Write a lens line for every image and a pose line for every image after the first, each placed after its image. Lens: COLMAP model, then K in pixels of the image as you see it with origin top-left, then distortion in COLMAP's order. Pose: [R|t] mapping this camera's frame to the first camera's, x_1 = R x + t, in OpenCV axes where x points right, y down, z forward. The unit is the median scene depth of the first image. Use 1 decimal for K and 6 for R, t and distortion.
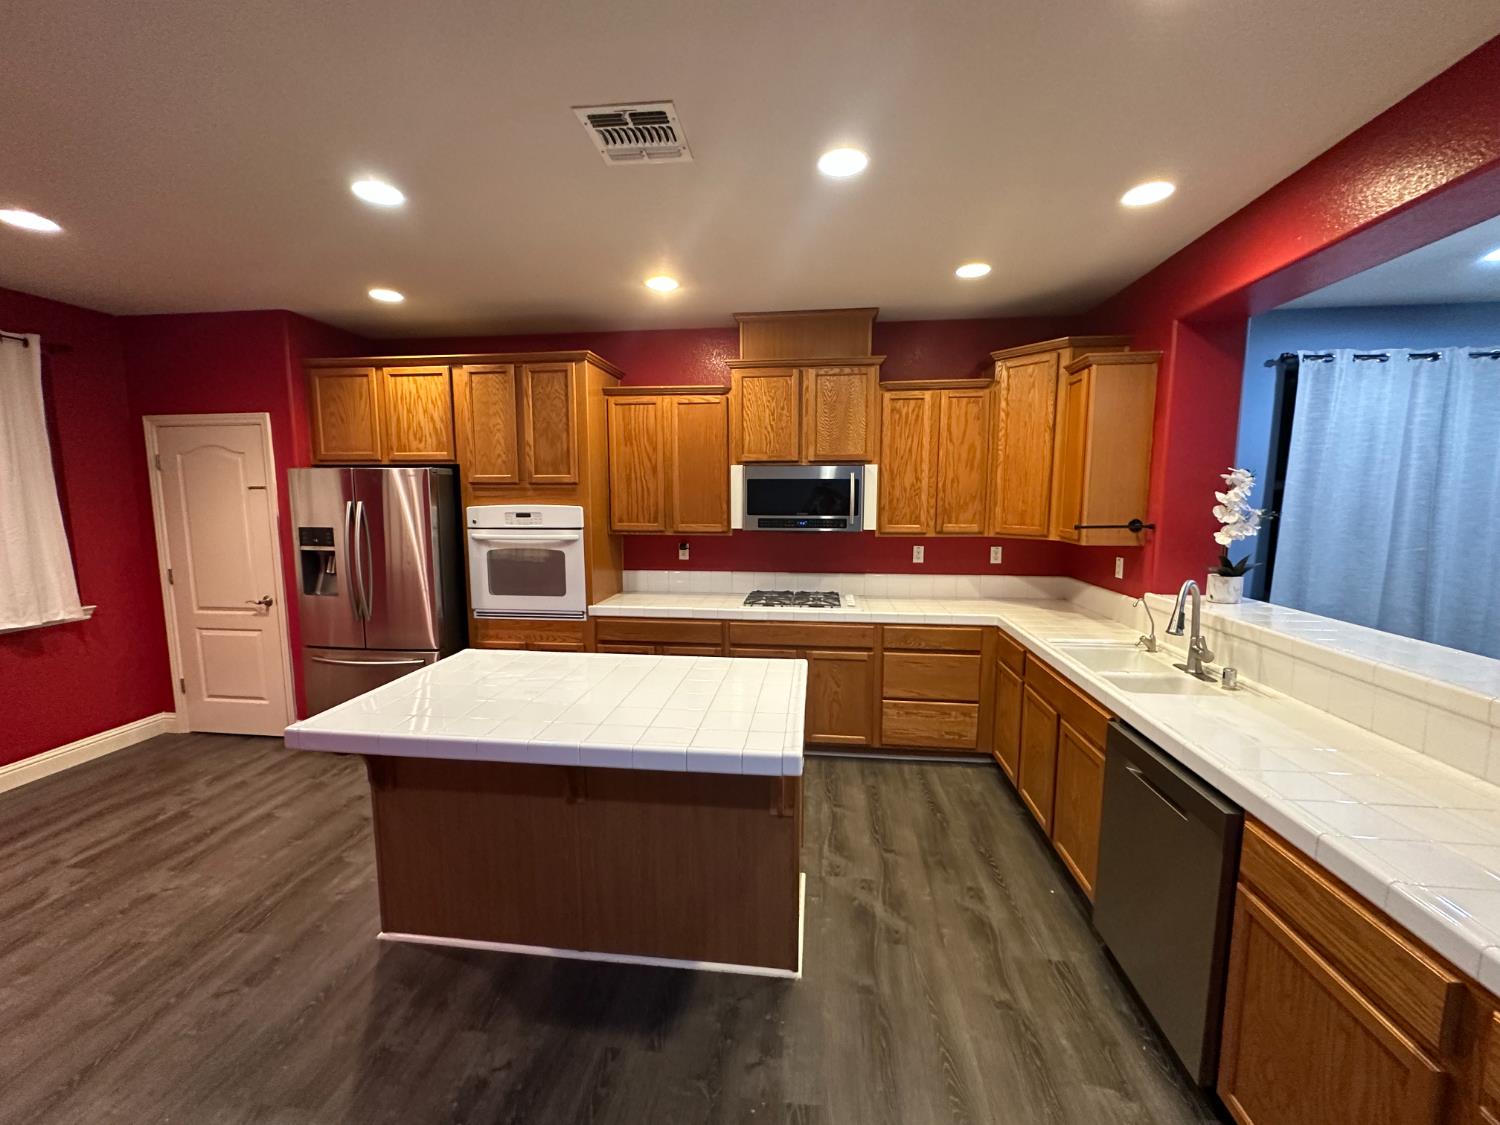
lens RADIAL K [[597.8, 0, 741.8], [0, 597.8, 562.6], [0, 0, 1]] dist [-0.006977, 0.001797]
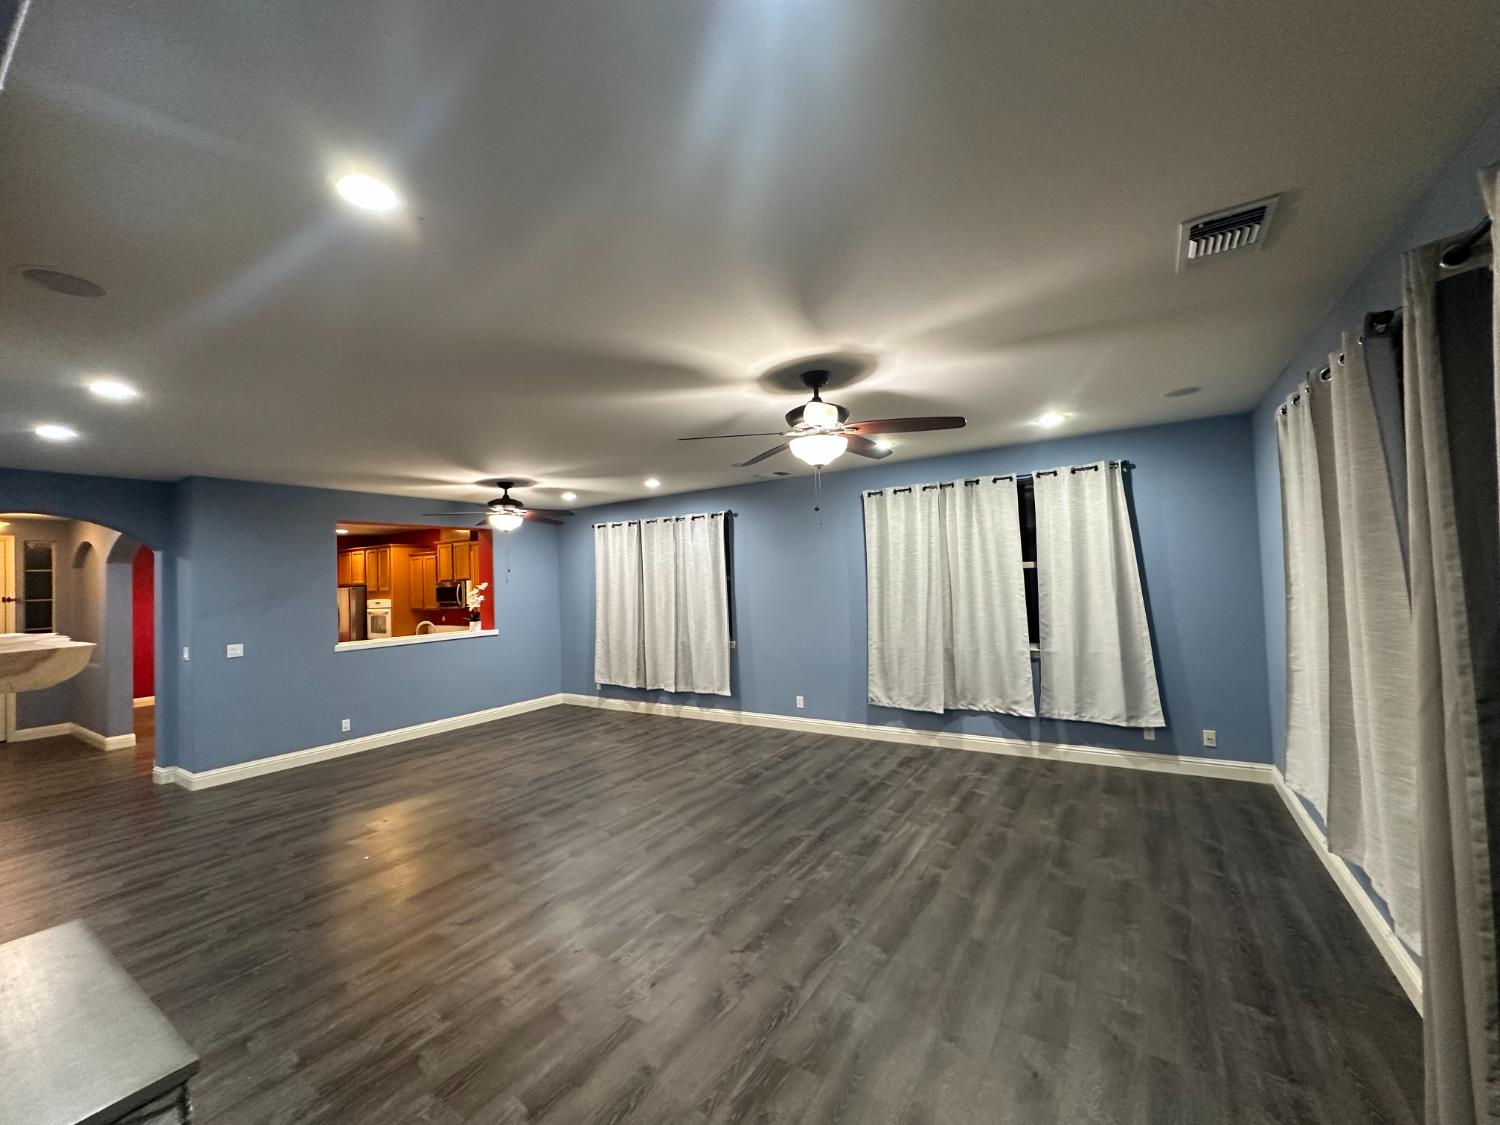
lens RADIAL K [[597.8, 0, 746.4], [0, 597.8, 561.2], [0, 0, 1]] dist [-0.006977, 0.001797]
pose [[0.900385, -0.046245, -0.432630, 2.378165], [-0.013592, 0.990861, -0.134202, 0.074473], [0.434882, 0.126714, 0.891527, -0.731268]]
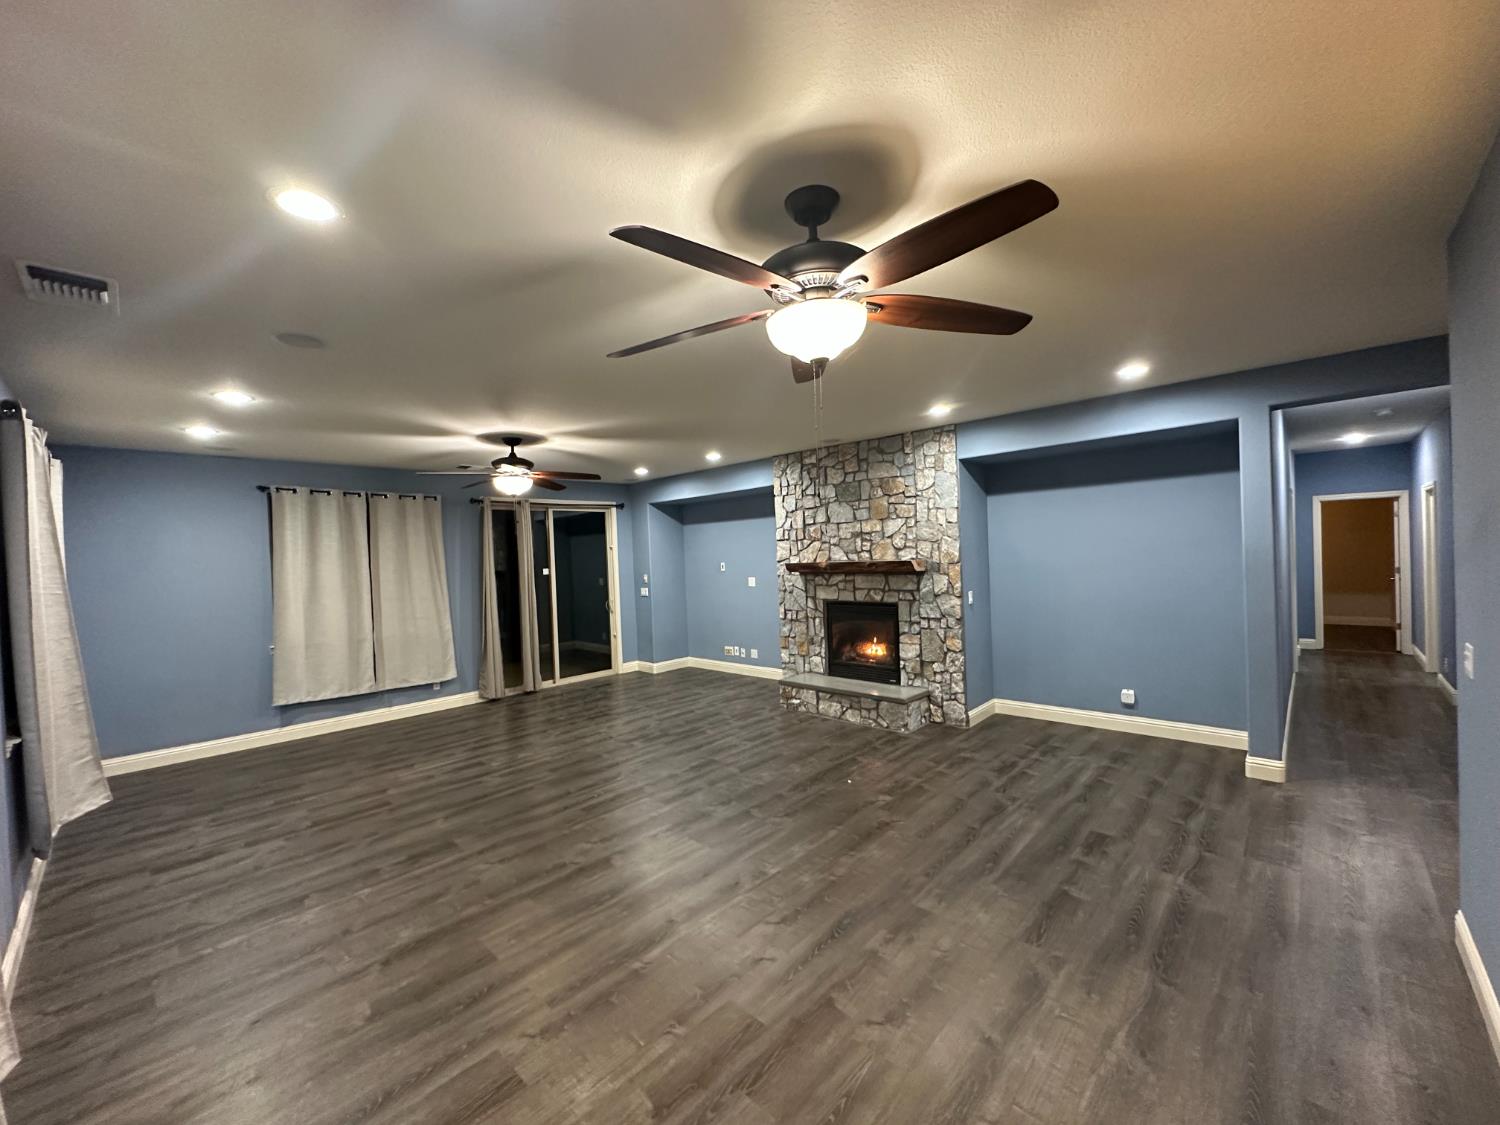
lens RADIAL K [[597.8, 0, 745.5], [0, 597.8, 563.6], [0, 0, 1]] dist [-0.006977, 0.001797]
pose [[-0.800828, 0.022118, 0.598486, 0.785832], [0.107190, 0.988475, 0.106899, -0.120468], [-0.589224, 0.149760, -0.793969, 0.942017]]
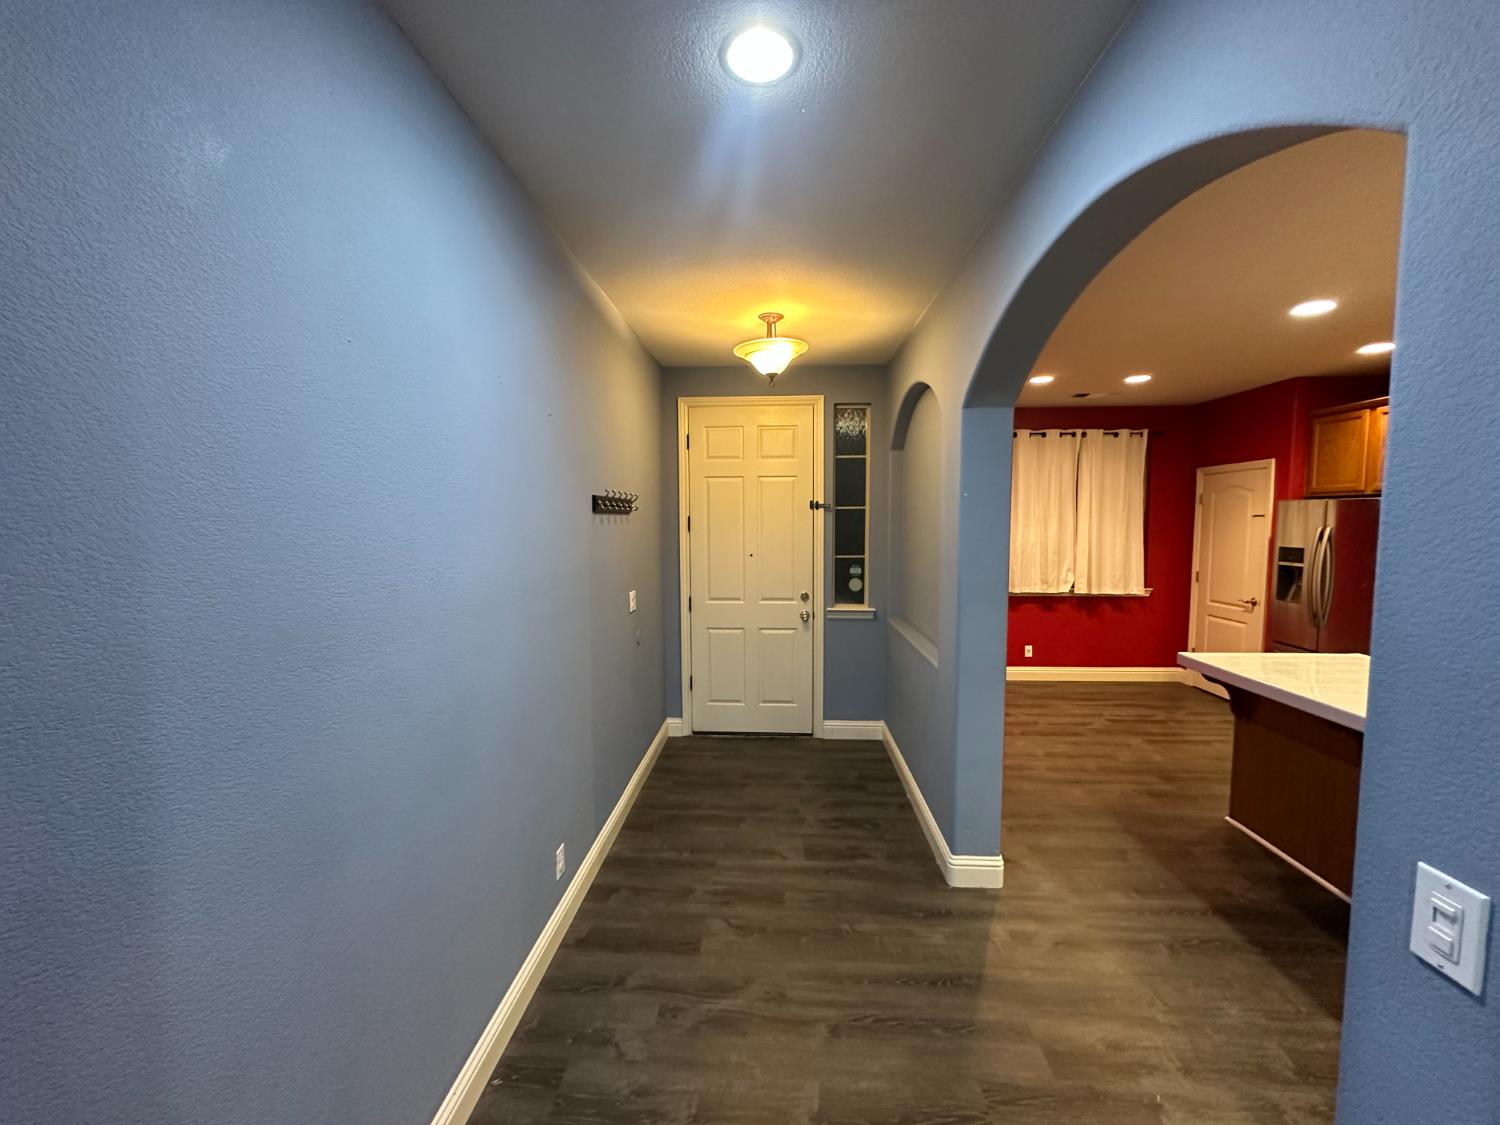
lens RADIAL K [[597.8, 0, 756.2], [0, 597.8, 563.0], [0, 0, 1]] dist [-0.006977, 0.001797]
pose [[0.076173, 0.073007, -0.994418, 0.444891], [-0.111910, 0.991640, 0.064231, 0.019132], [0.990795, 0.106393, 0.083706, -0.215425]]
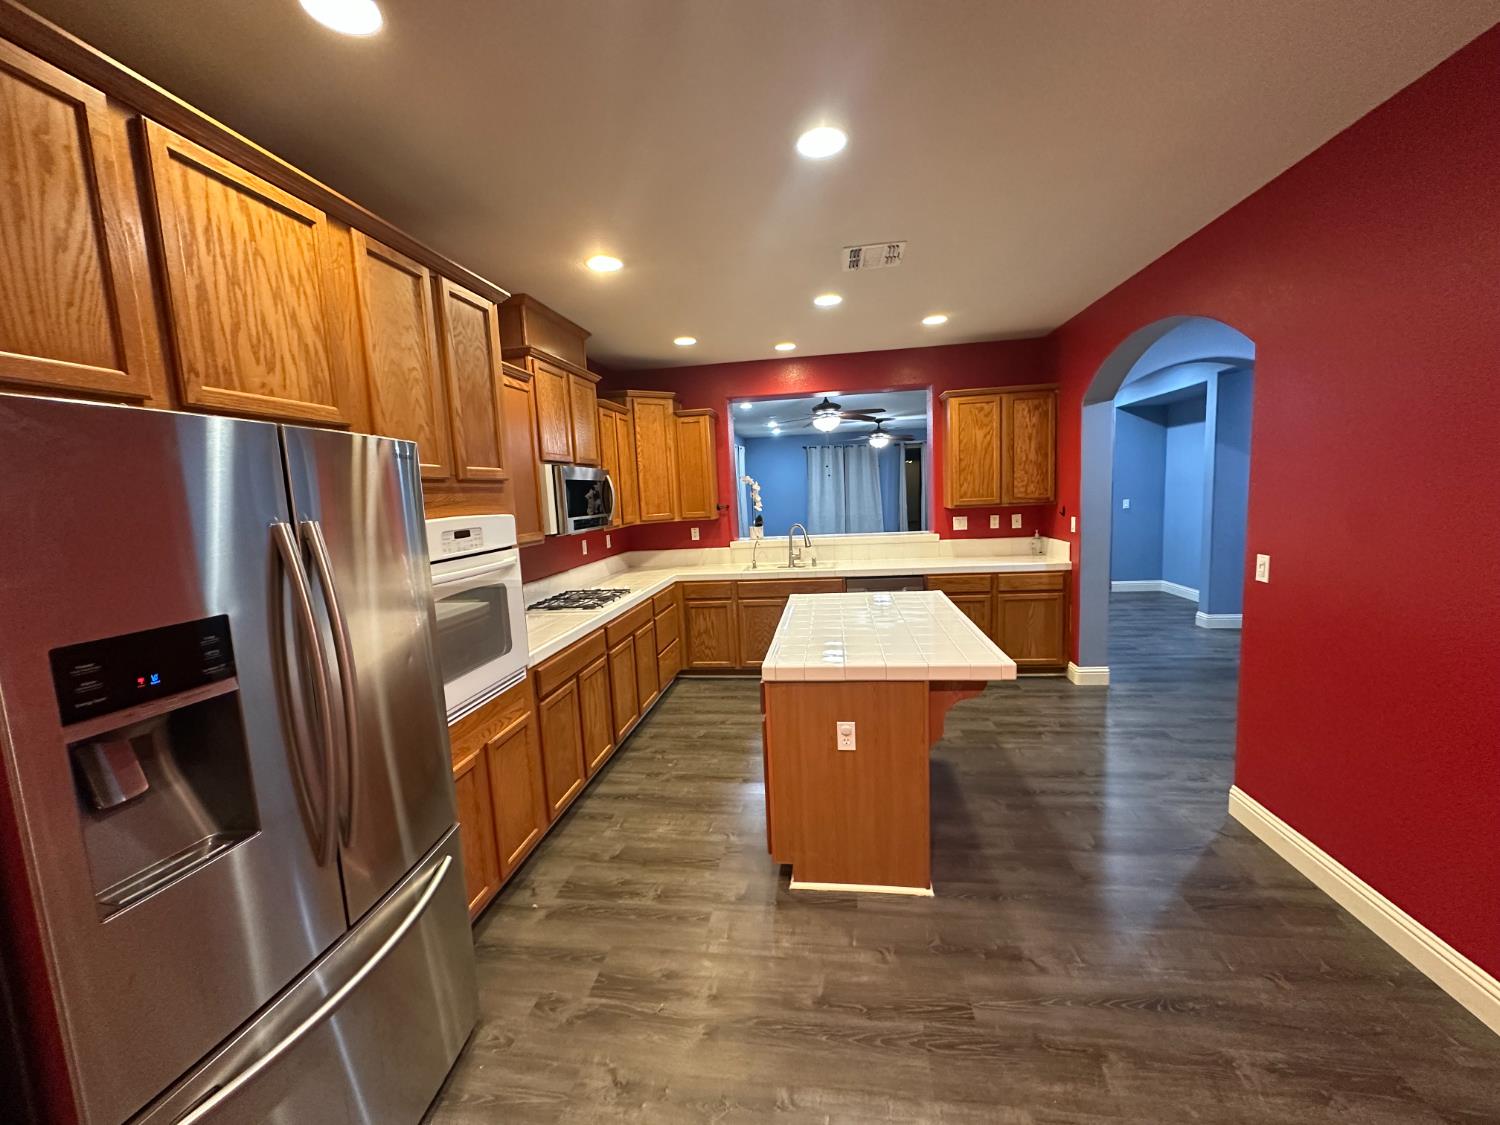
lens RADIAL K [[597.8, 0, 755.4], [0, 597.8, 561.3], [0, 0, 1]] dist [-0.006977, 0.001797]
pose [[0.009747, -0.118617, 0.992892, -0.968551], [0.162242, 0.979970, 0.115480, -0.075720], [-0.986703, 0.159963, 0.028796, 0.719417]]
